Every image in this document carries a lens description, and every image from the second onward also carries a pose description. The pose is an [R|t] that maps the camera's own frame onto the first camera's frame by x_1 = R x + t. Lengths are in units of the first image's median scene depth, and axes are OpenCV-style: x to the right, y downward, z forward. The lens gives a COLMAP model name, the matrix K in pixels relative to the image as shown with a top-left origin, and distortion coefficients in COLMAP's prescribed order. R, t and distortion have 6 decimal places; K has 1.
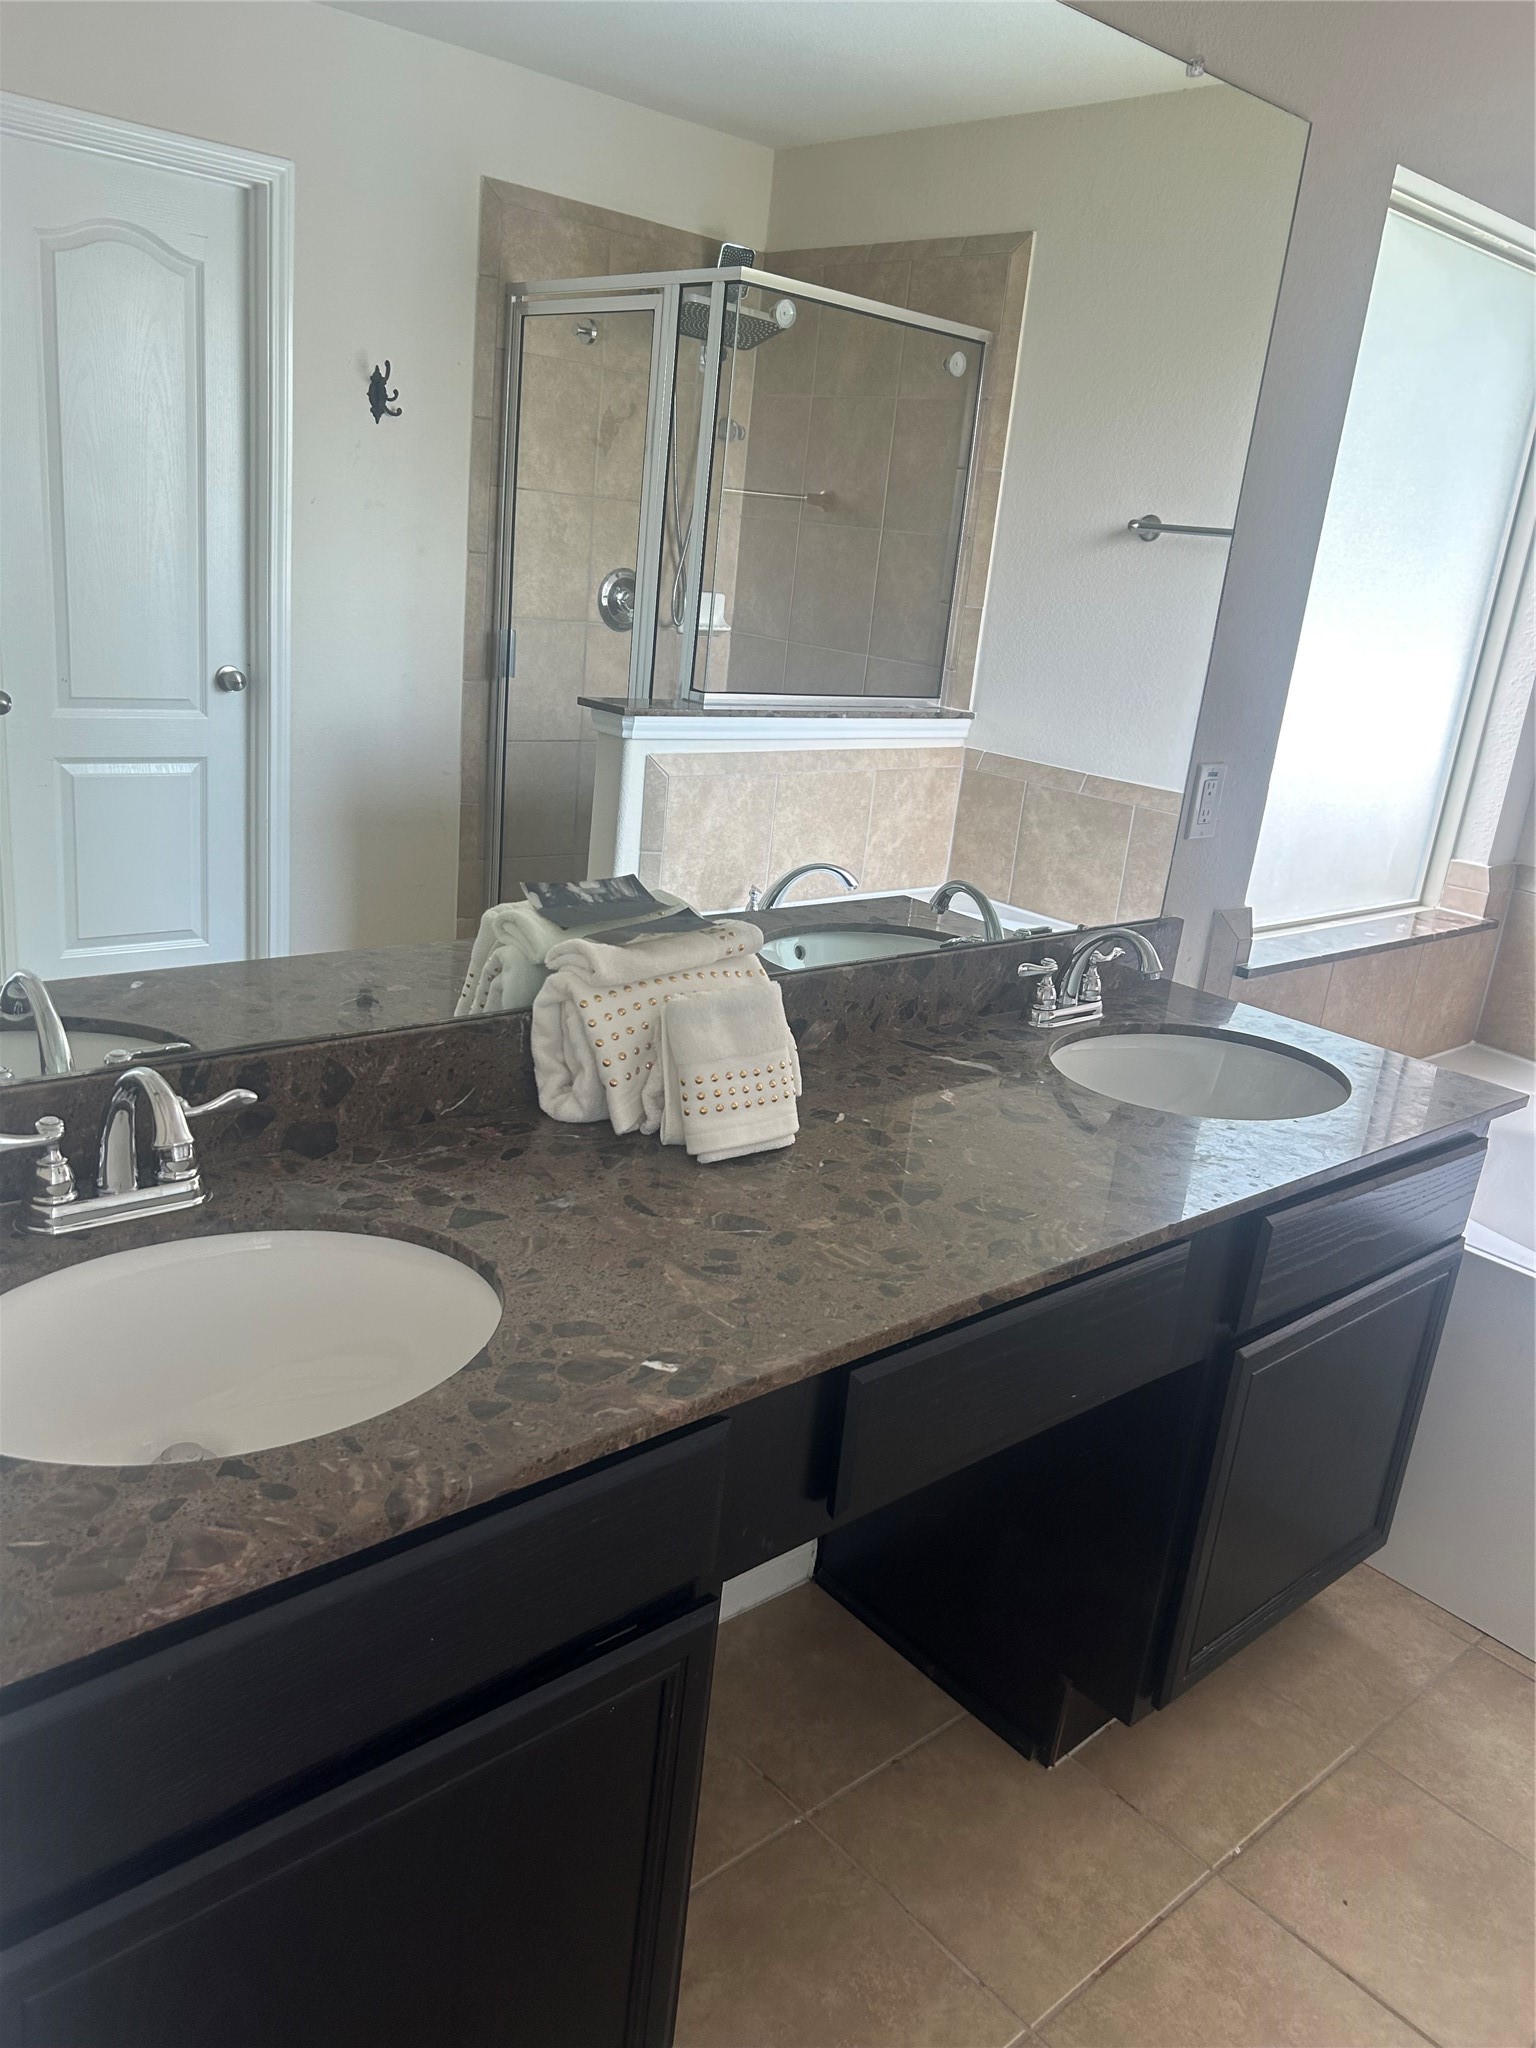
lens RADIAL K [[1531.5, 0, 768.0], [0, 1531.5, 1024.0], [0, 0, 1]] dist [0.103901, -0.132433]
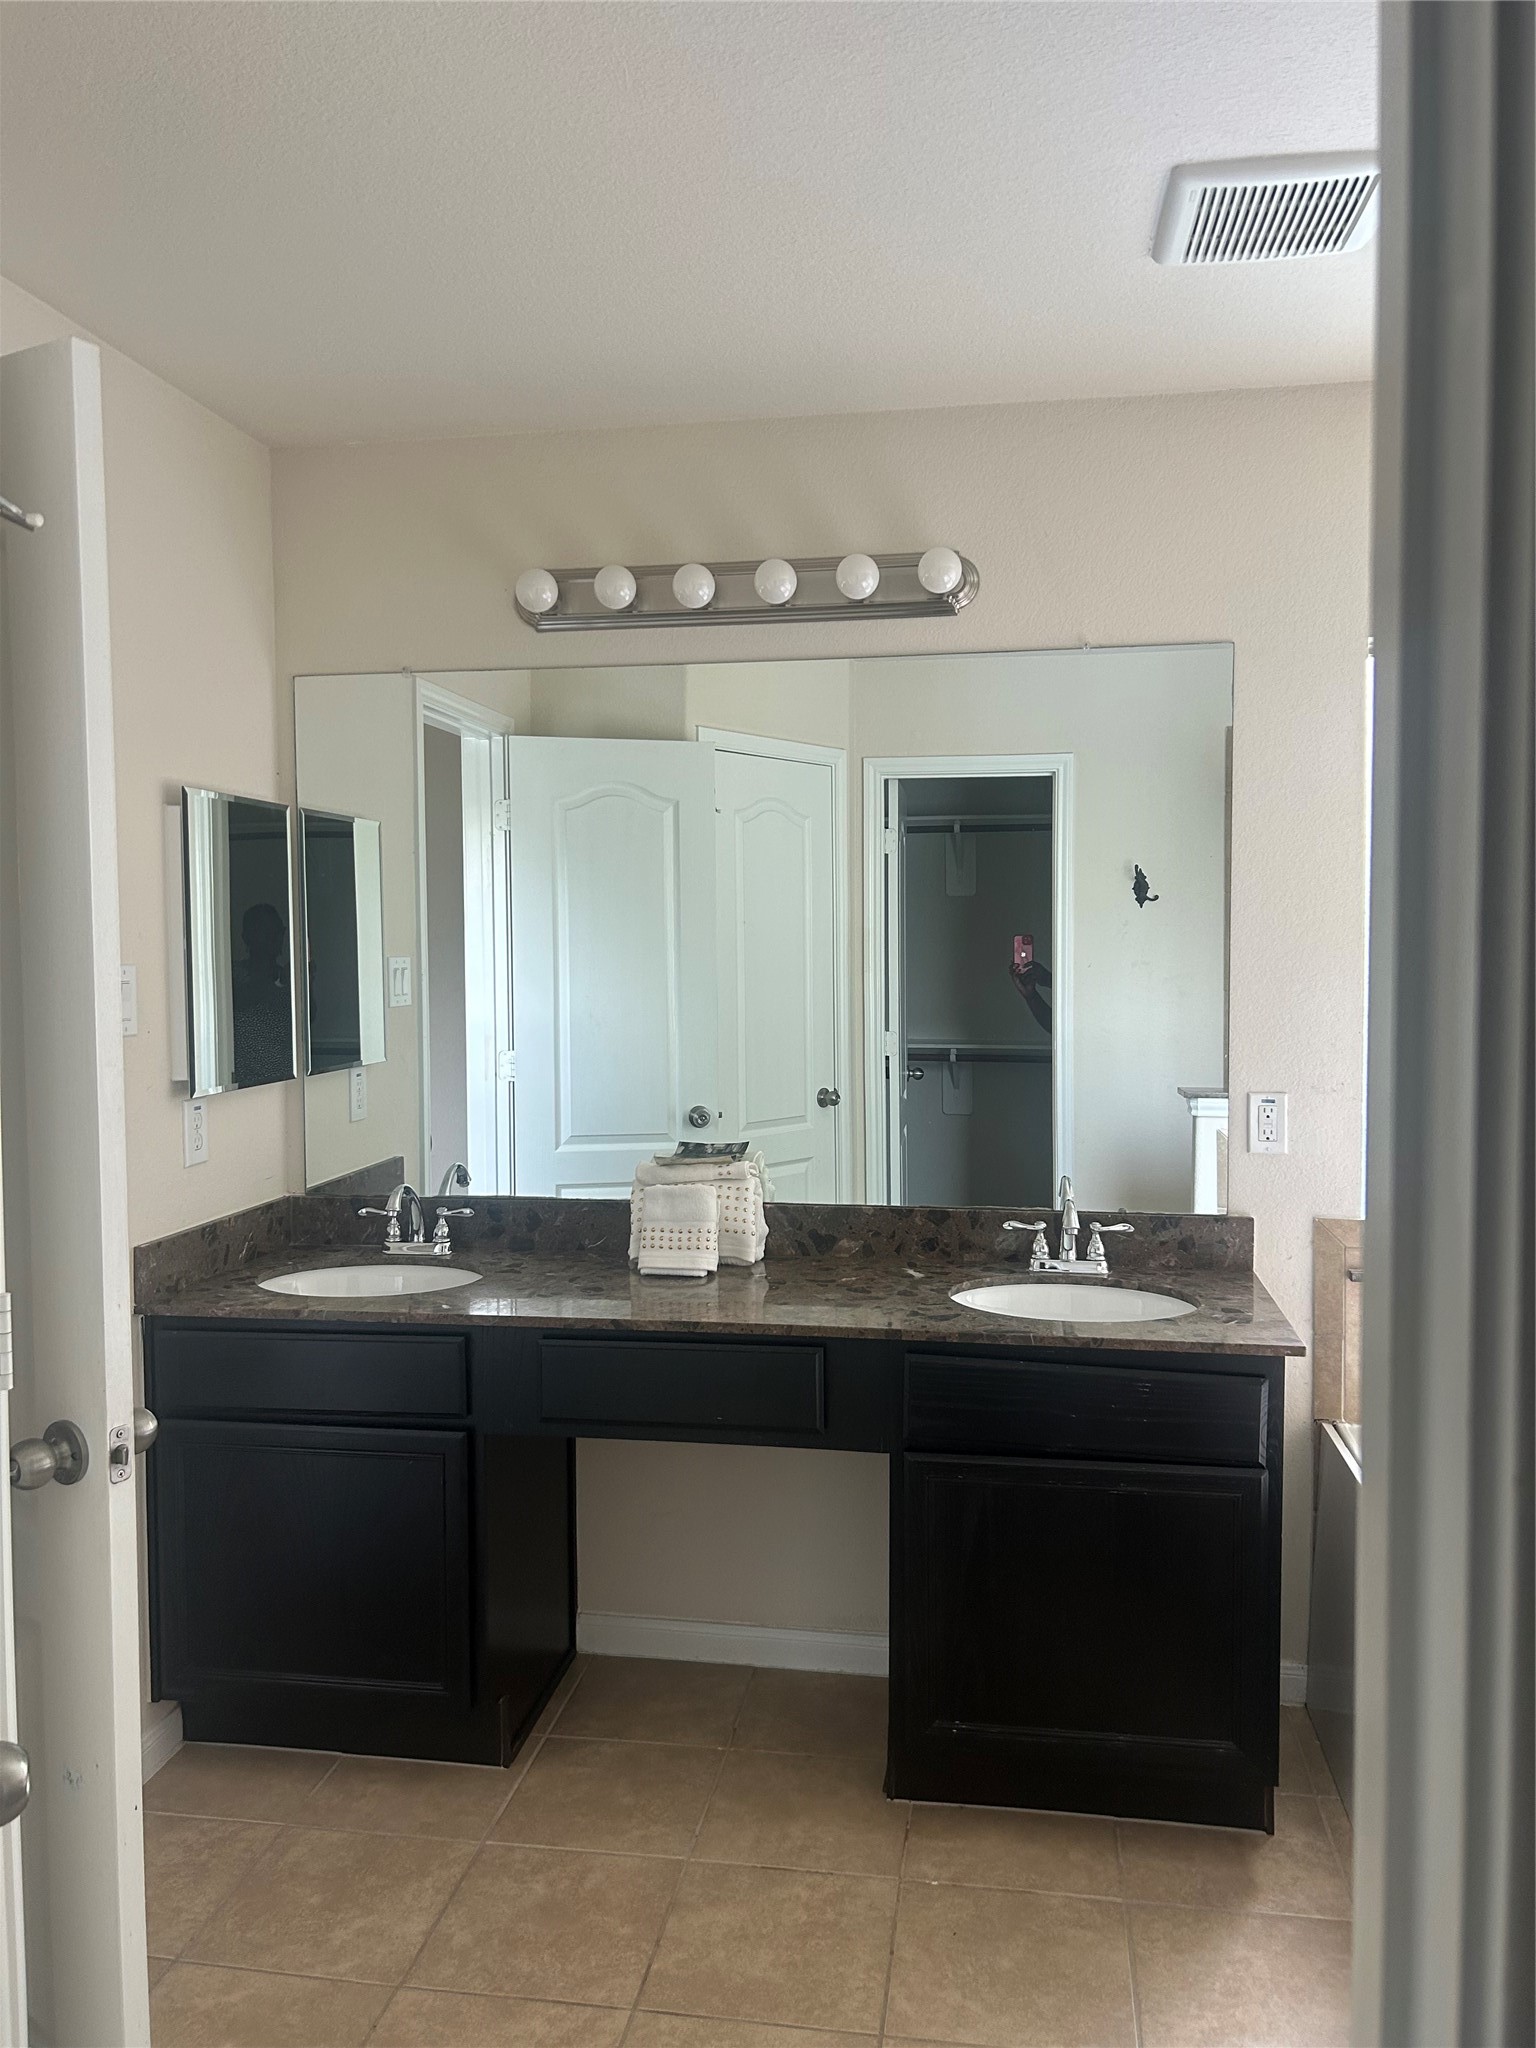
lens RADIAL K [[1531.5, 0, 768.0], [0, 1531.5, 1024.0], [0, 0, 1]] dist [0.103901, -0.132433]
pose [[0.626718, -0.069474, -0.776143, 1.202106], [-0.169343, 0.960071, -0.222678, 0.148019], [0.760623, 0.270991, 0.589929, -0.060320]]
